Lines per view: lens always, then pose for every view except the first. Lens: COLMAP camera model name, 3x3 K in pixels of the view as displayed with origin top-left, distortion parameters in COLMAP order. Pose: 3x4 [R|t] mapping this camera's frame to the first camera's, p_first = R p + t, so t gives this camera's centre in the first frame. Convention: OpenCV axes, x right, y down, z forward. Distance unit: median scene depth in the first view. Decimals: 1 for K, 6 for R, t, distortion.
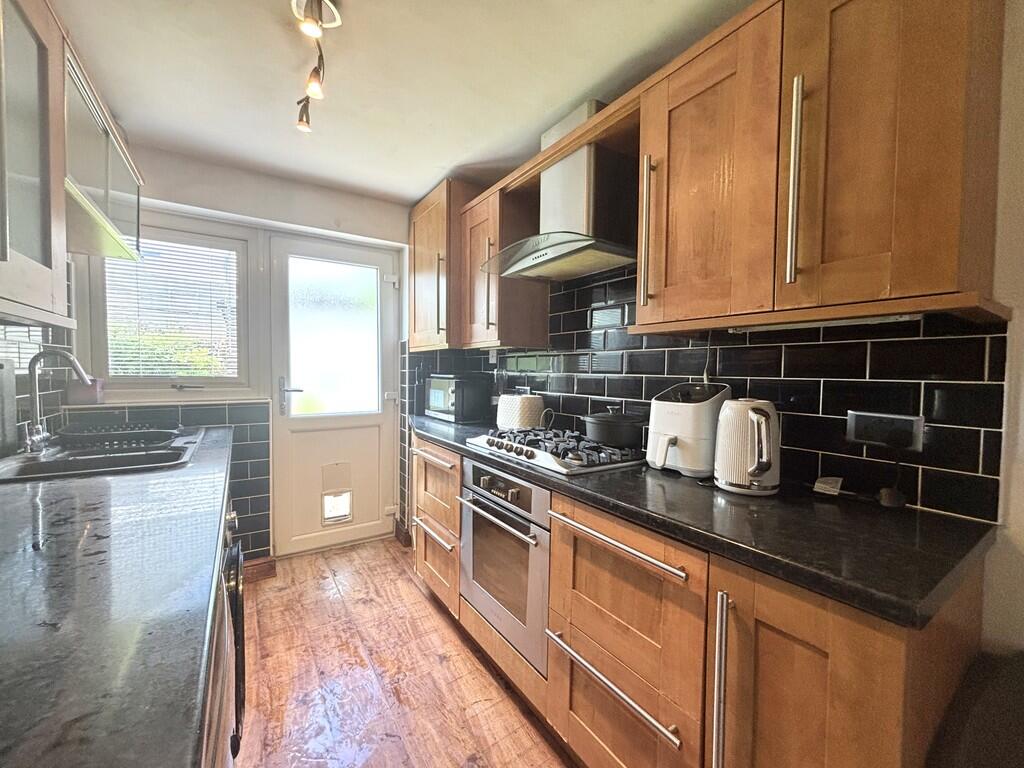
lens RADIAL K [[411.7, 0, 511.7], [0, 411.7, 385.2], [0, 0, 1]] dist [-0.004301, 0.001407]
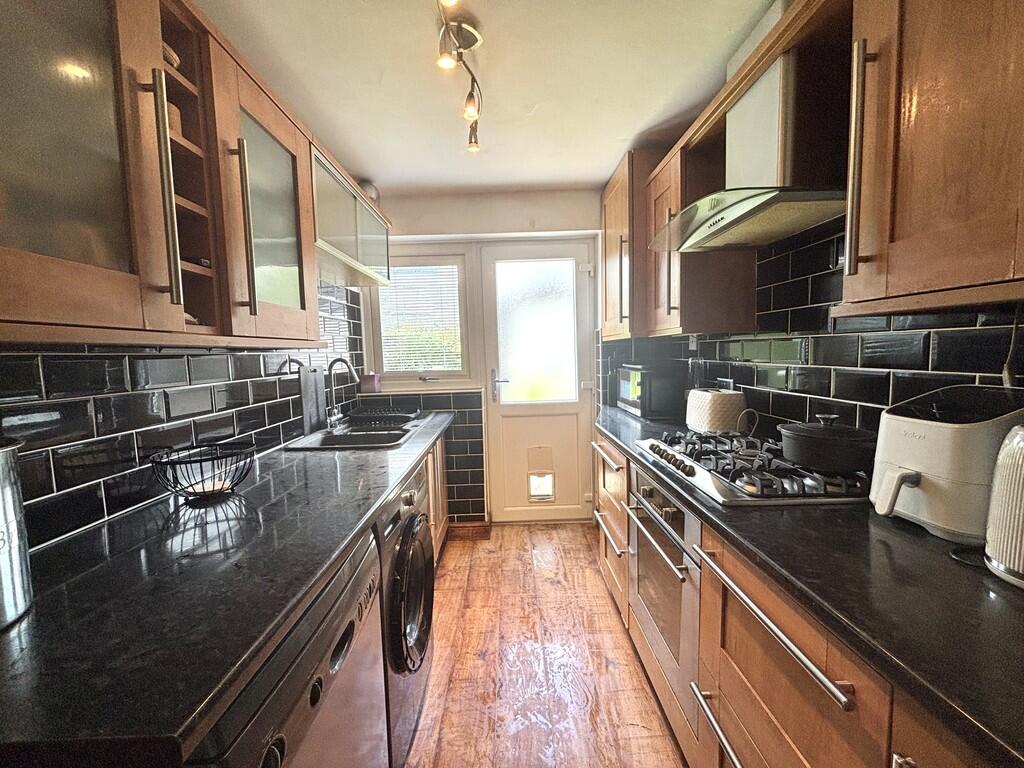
lens RADIAL K [[411.7, 0, 511.7], [0, 411.7, 383.8], [0, 0, 1]] dist [-0.004301, 0.001407]
pose [[0.839088, 0.007484, -0.543944, 0.137540], [0.019031, 0.998889, 0.043101, -0.034314], [0.543662, -0.046517, 0.838014, 0.079968]]
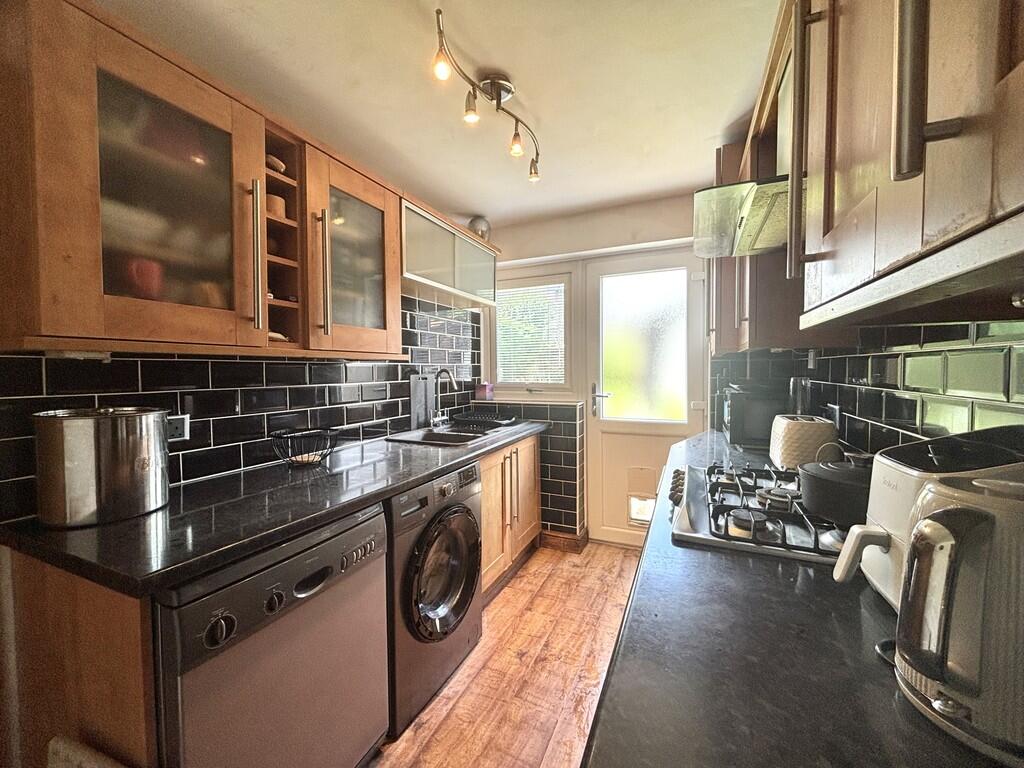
lens RADIAL K [[411.7, 0, 508.6], [0, 411.7, 384.4], [0, 0, 1]] dist [-0.004301, 0.001407]
pose [[0.528942, 0.016631, -0.848495, 0.360971], [-0.017970, 0.999803, 0.008394, -0.029612], [0.848468, 0.010807, 0.529137, 0.235593]]
